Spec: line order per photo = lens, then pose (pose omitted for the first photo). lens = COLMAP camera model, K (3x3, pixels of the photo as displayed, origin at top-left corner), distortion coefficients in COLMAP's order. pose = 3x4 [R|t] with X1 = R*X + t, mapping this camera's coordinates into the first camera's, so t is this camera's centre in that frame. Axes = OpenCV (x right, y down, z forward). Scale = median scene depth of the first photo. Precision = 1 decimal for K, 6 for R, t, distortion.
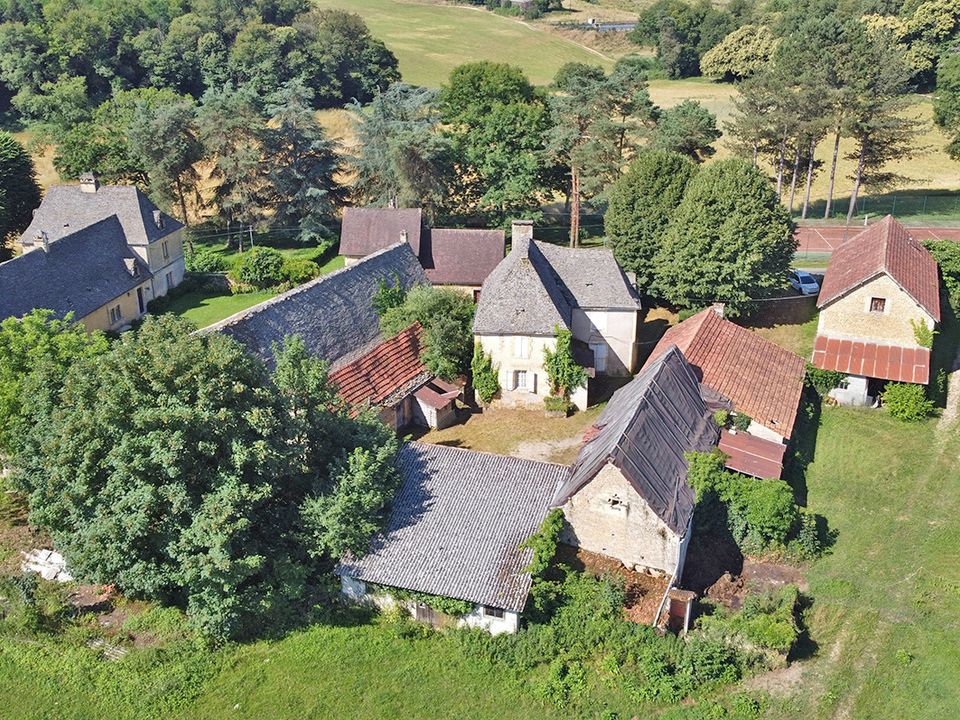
lens RADIAL K [[926.5, 0, 480.0], [0, 926.5, 360.0], [0, 0, 1]] dist [-0.011684, -0.012235]
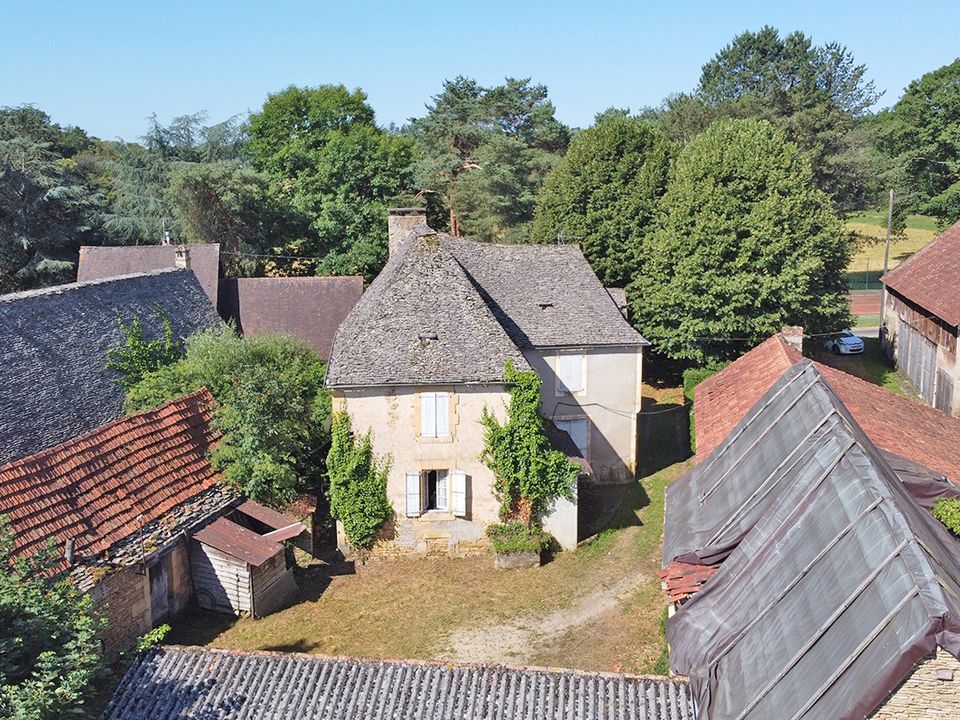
lens RADIAL K [[926.5, 0, 480.0], [0, 926.5, 360.0], [0, 0, 1]] dist [-0.011684, -0.012235]
pose [[0.980683, -0.037554, 0.191966, -0.020634], [0.076685, 0.976648, -0.200692, 0.051365], [-0.179946, 0.211536, 0.960662, 0.532664]]
